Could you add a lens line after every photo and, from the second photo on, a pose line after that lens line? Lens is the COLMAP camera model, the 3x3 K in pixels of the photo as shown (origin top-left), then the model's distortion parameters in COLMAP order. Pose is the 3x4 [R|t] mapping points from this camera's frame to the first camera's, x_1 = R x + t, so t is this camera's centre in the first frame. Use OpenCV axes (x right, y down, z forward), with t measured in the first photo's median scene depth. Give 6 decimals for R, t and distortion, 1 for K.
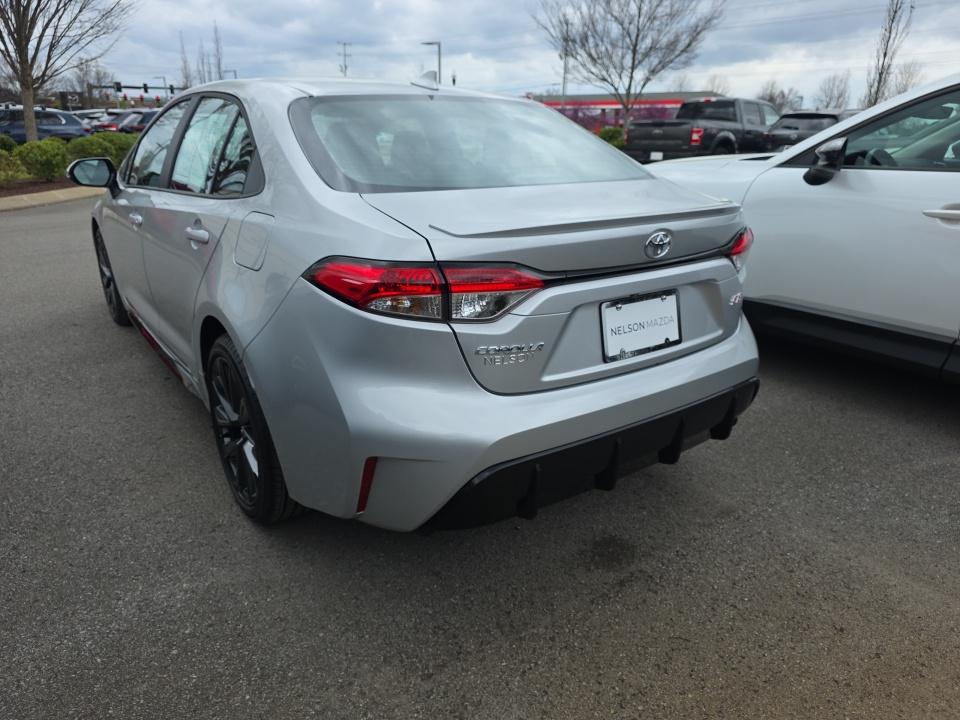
lens RADIAL K [[627.1, 0, 477.4], [0, 627.1, 368.2], [0, 0, 1]] dist [0.018086, -0.003064]
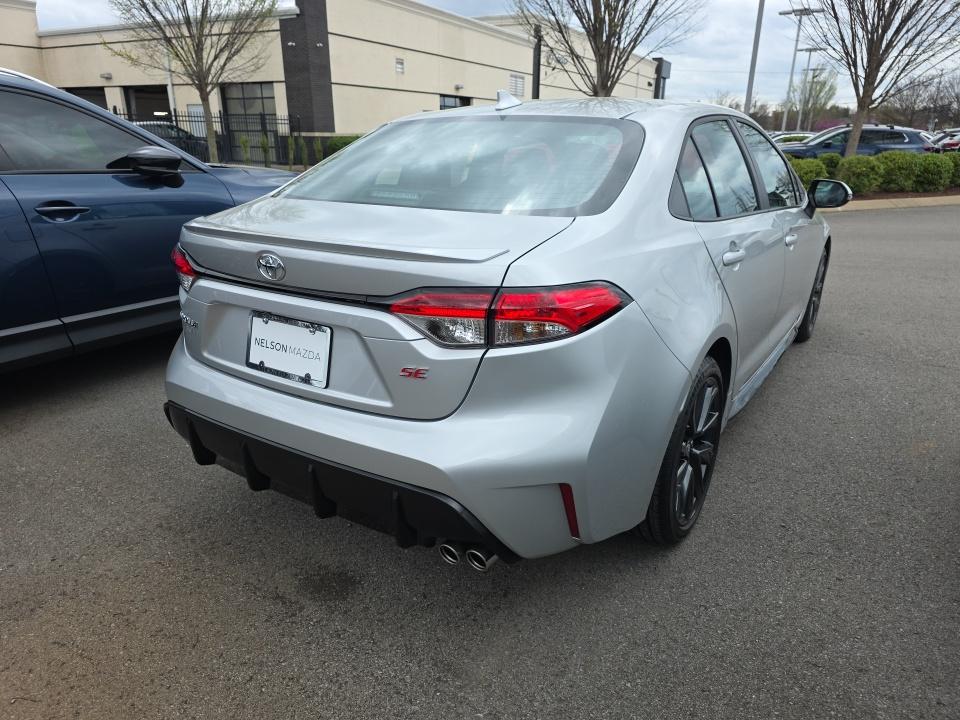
lens RADIAL K [[627.1, 0, 477.4], [0, 627.1, 368.2], [0, 0, 1]] dist [0.018086, -0.003064]
pose [[0.390240, 0.303409, -0.869284, 1.217238], [-0.325176, 0.928717, 0.178174, -0.305661], [0.861379, 0.213140, 0.461084, 0.798632]]
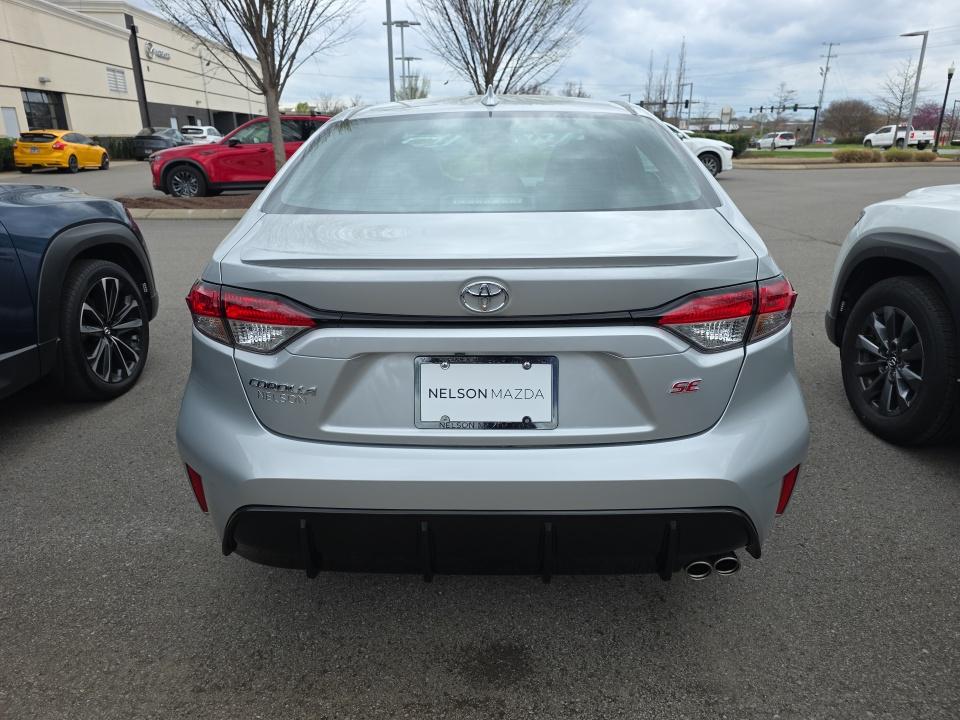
lens RADIAL K [[637.2, 0, 473.5], [0, 637.2, 357.6], [0, 0, 1]] dist [0.006952, -0.004116]
pose [[0.807287, 0.172169, -0.564487, 0.684941], [-0.190852, 0.981265, 0.026343, -0.128786], [0.558447, 0.086467, 0.825022, 0.321091]]
